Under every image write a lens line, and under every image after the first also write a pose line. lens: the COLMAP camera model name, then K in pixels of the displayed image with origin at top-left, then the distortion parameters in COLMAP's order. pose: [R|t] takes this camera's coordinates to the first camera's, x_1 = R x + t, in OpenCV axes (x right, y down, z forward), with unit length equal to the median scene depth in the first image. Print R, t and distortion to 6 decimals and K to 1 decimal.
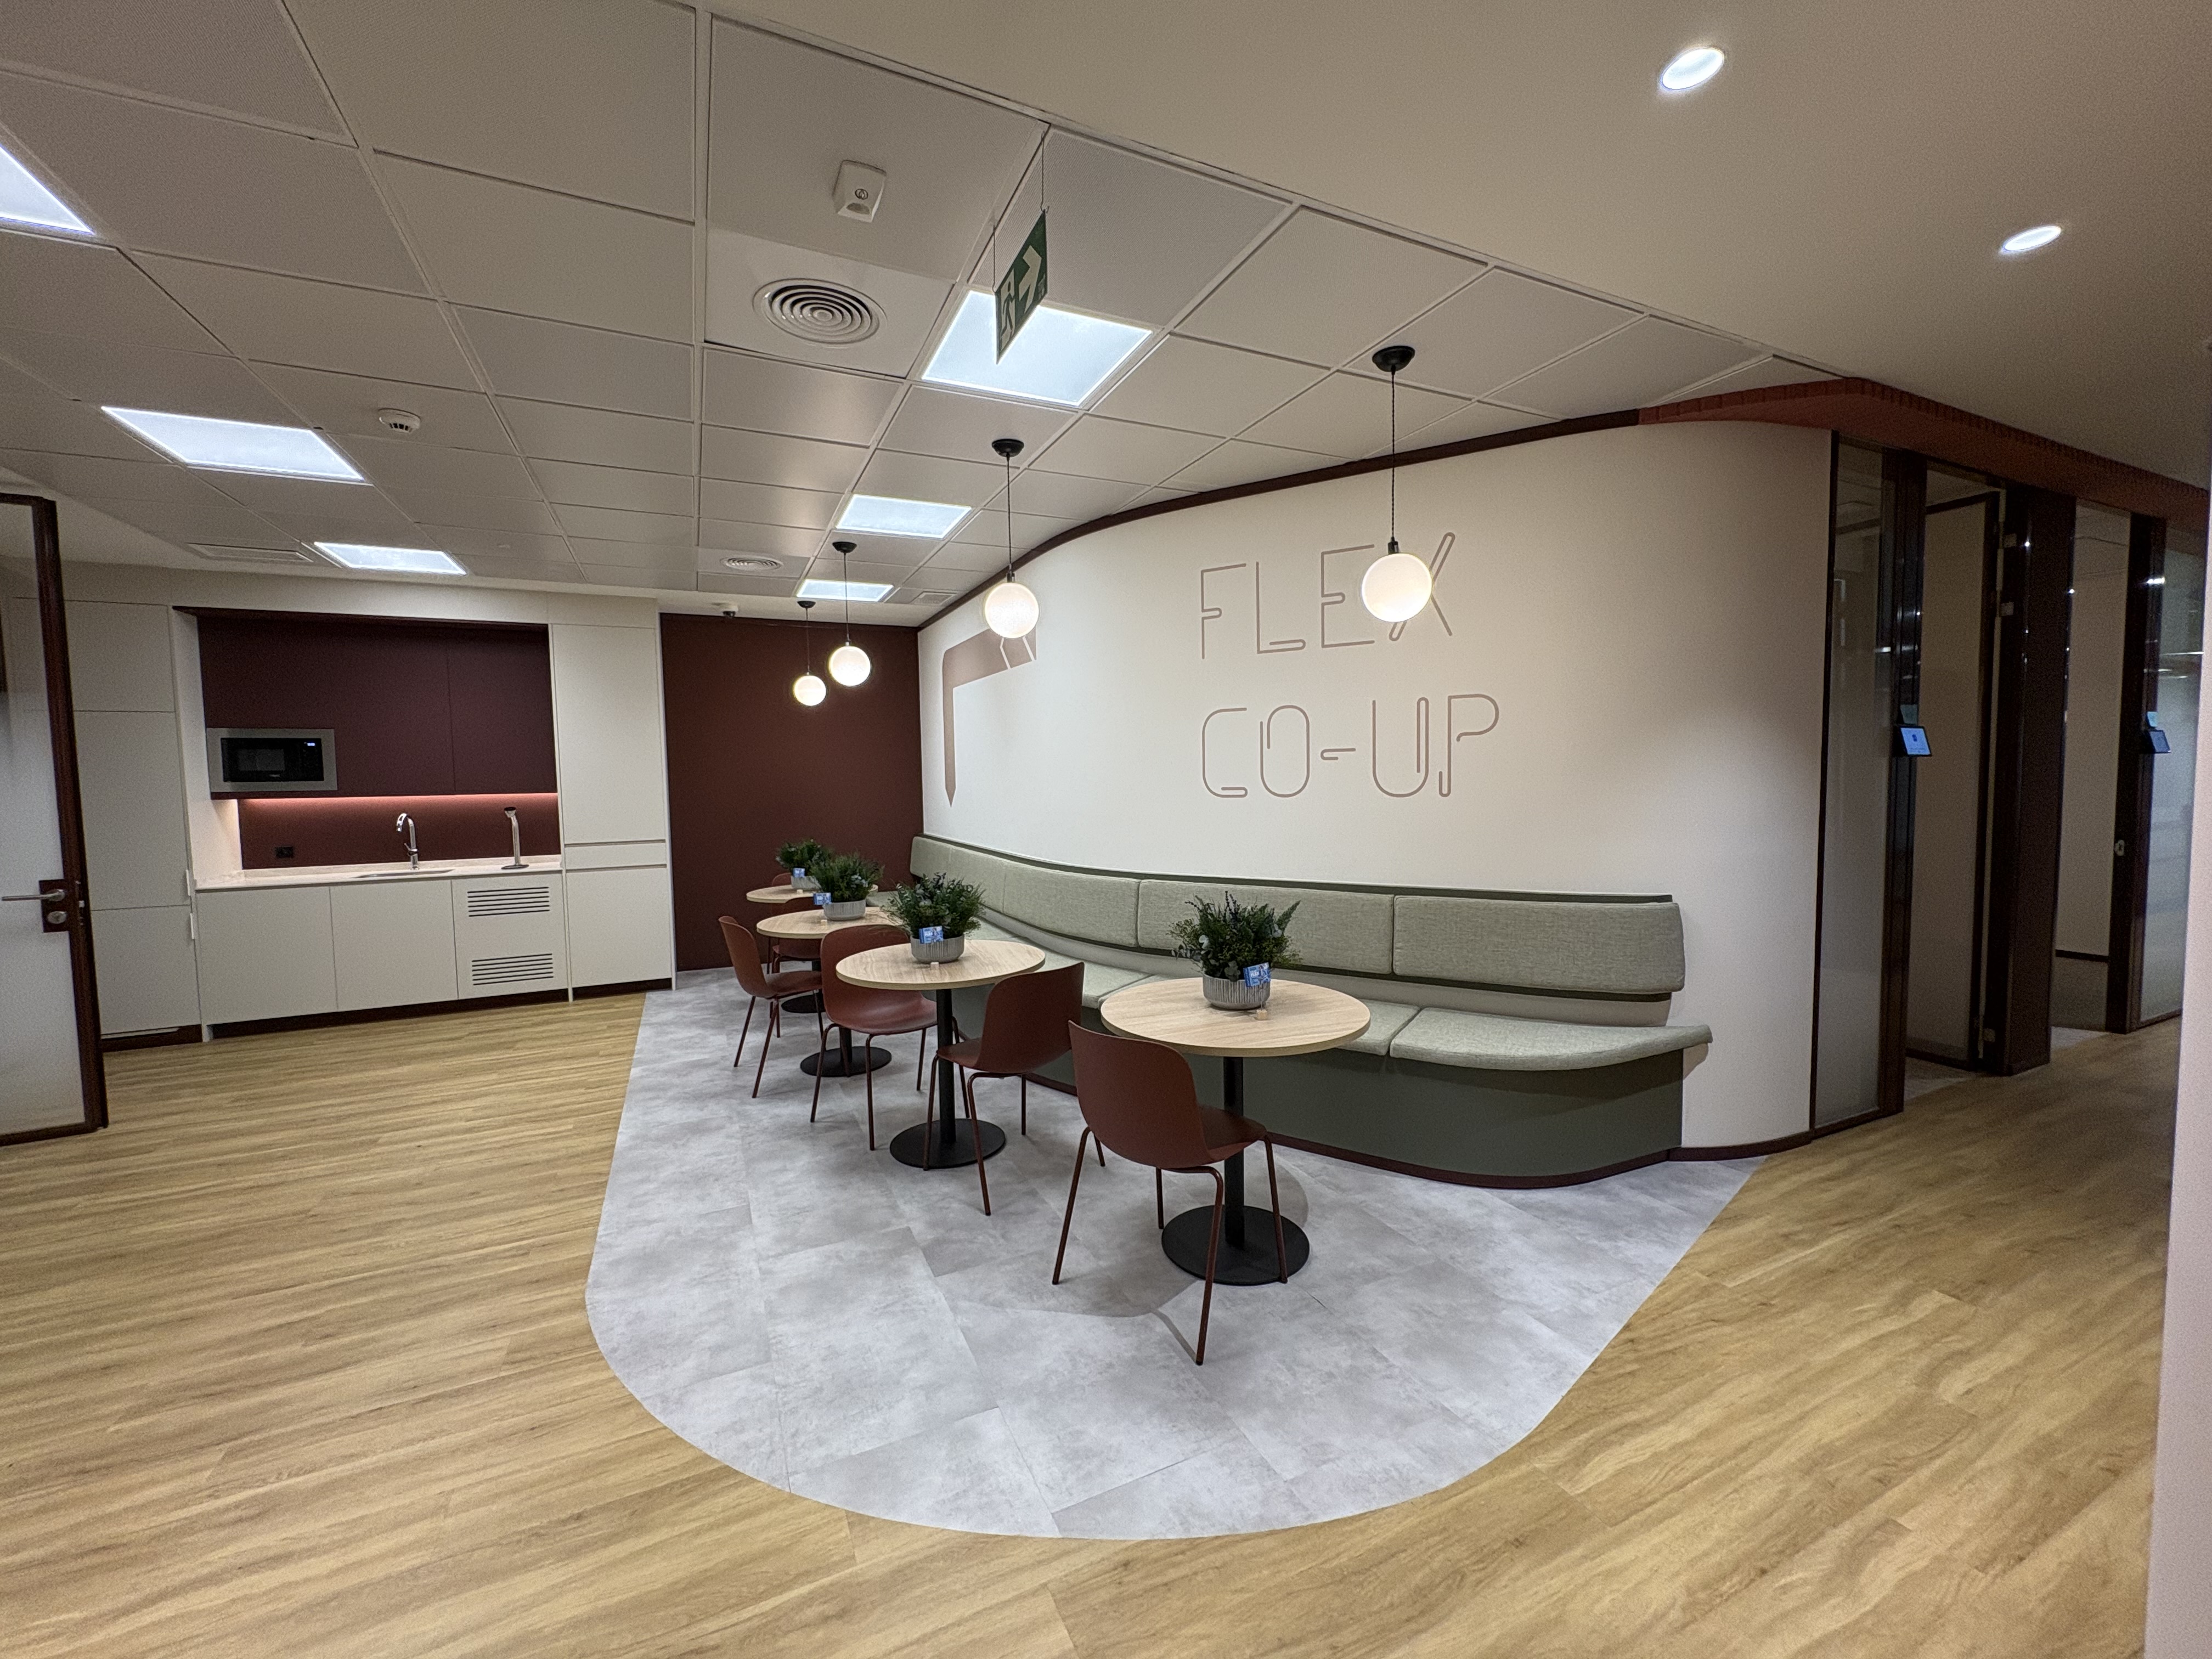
lens RADIAL K [[879.8, 0, 1105.0], [0, 879.8, 831.6], [0, 0, 1]] dist [0.002771, -0.000195]
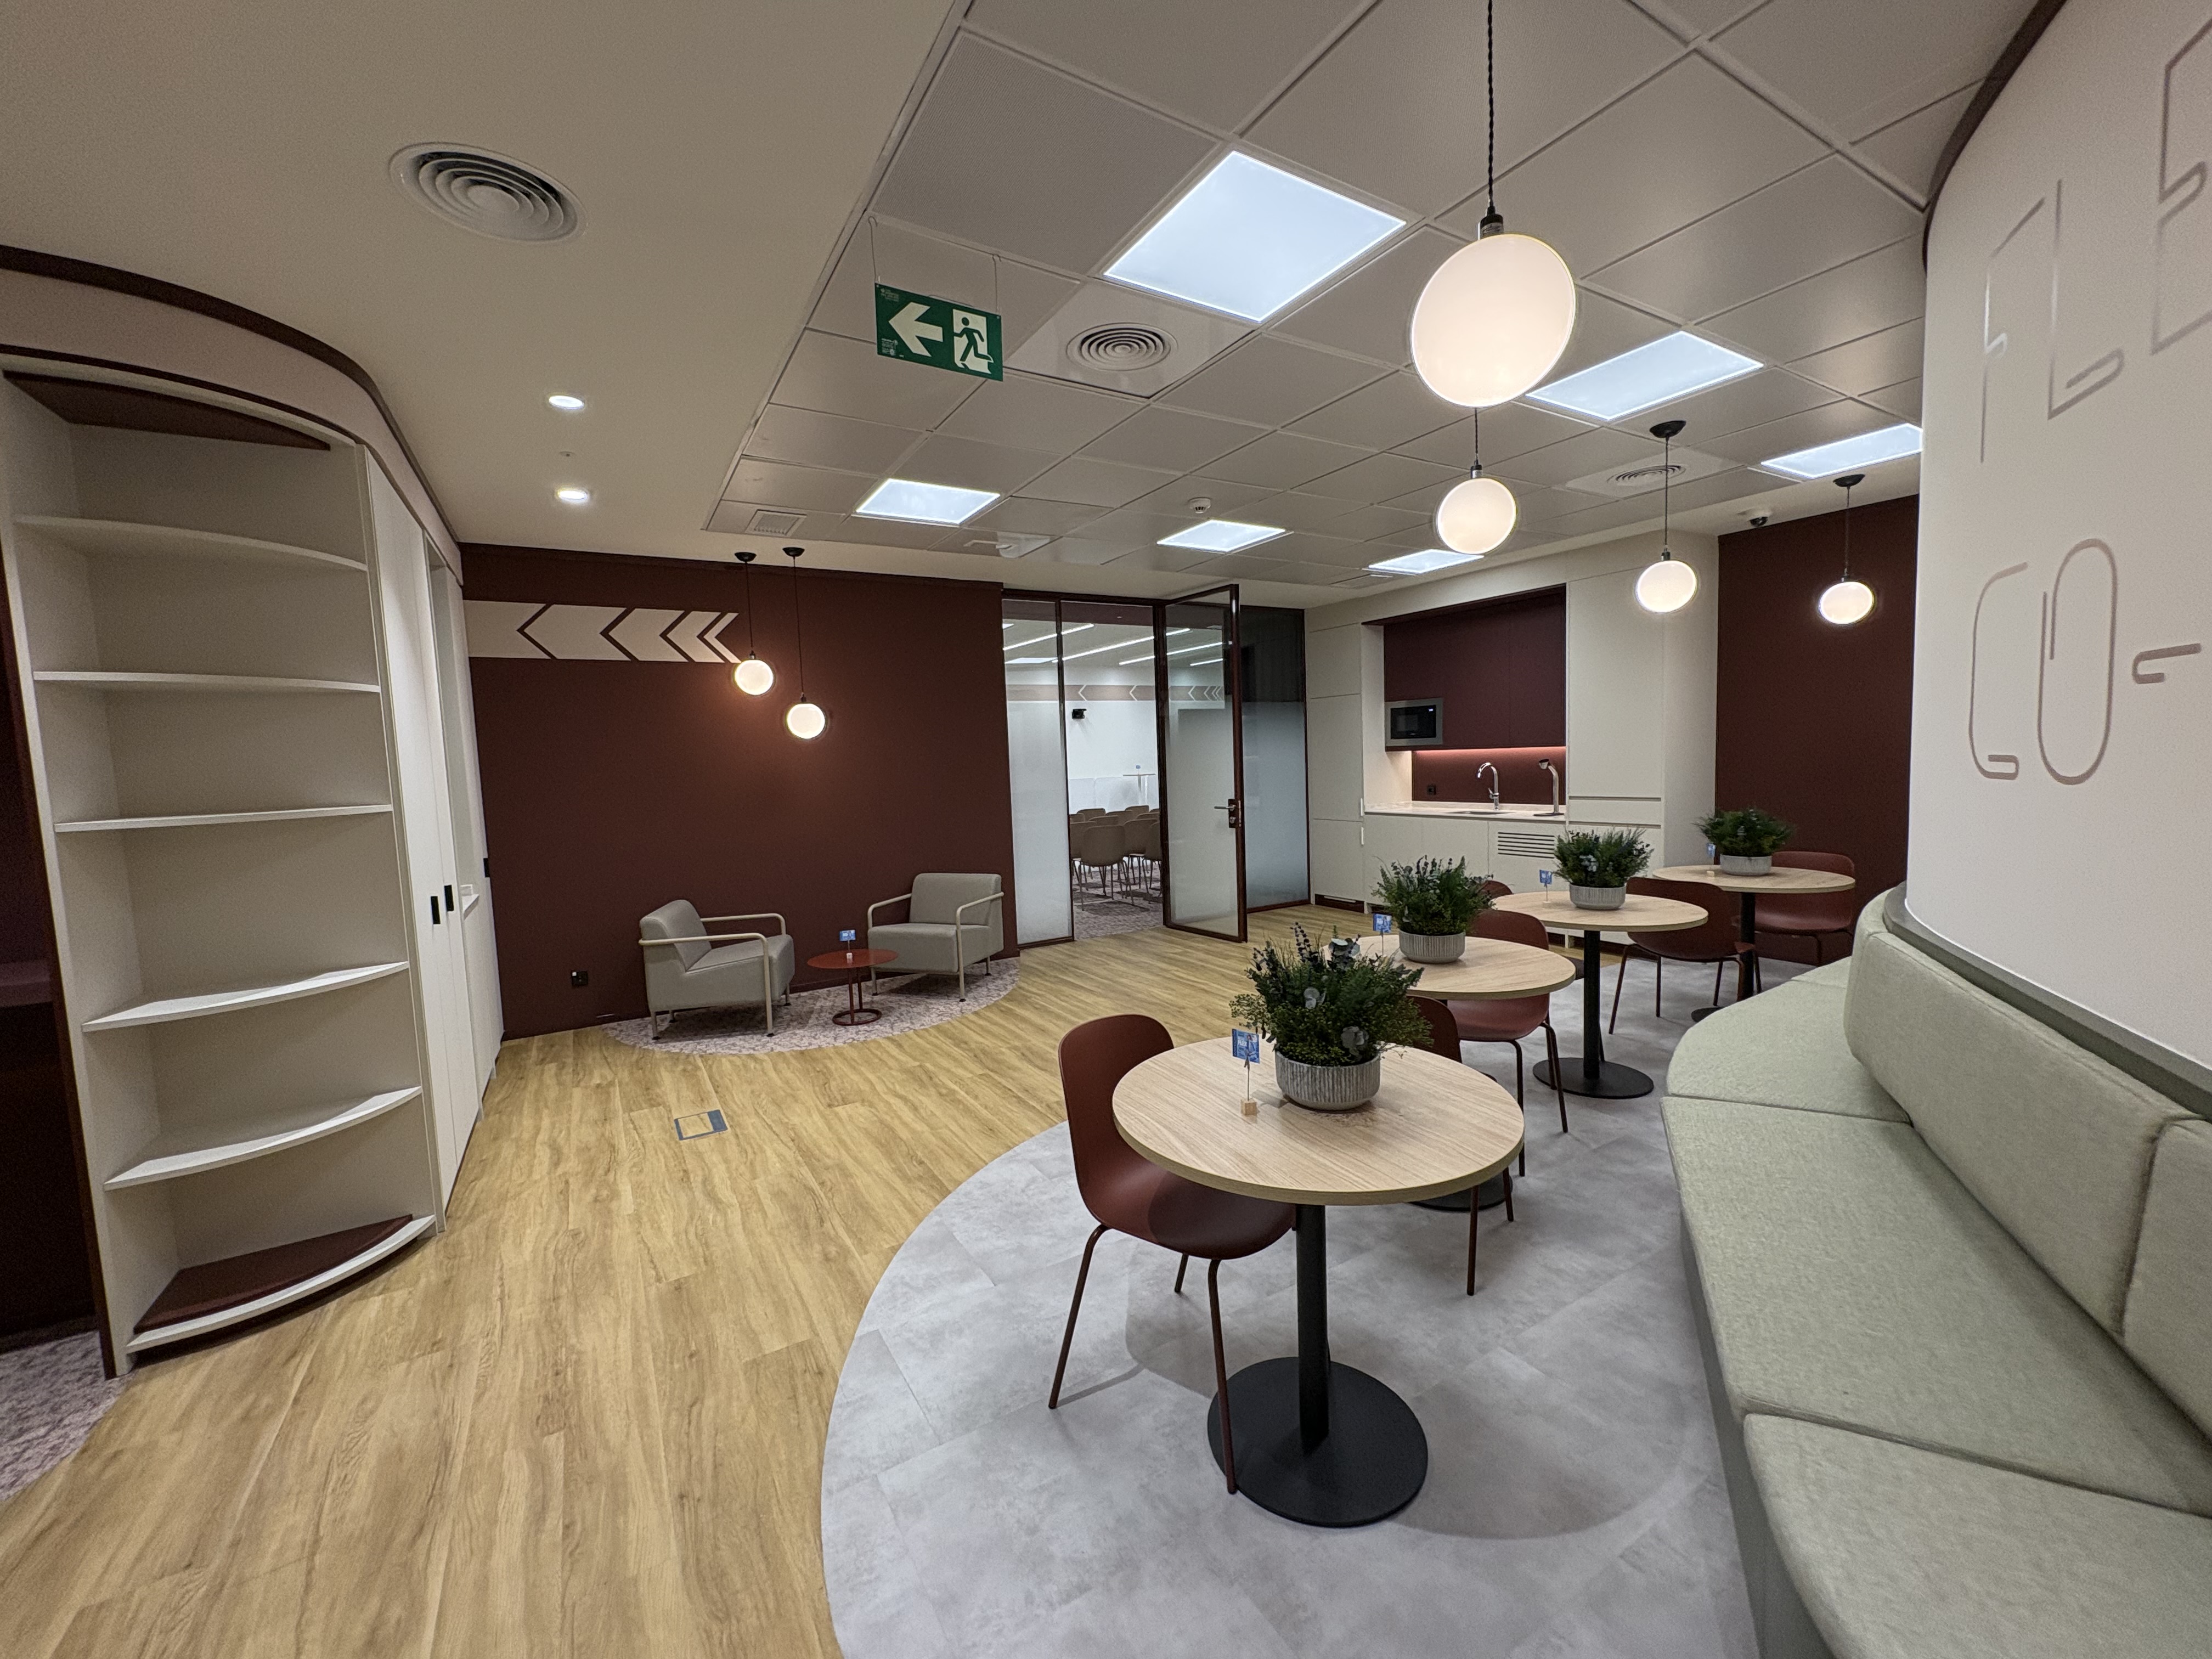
lens RADIAL K [[879.8, 0, 1106.4], [0, 879.8, 827.3], [0, 0, 1]] dist [0.002771, -0.000195]
pose [[0.104777, 0.093754, -0.990067, 0.945976], [-0.028821, 0.995415, 0.091210, -0.074928], [0.994078, 0.018978, 0.106999, 0.935296]]
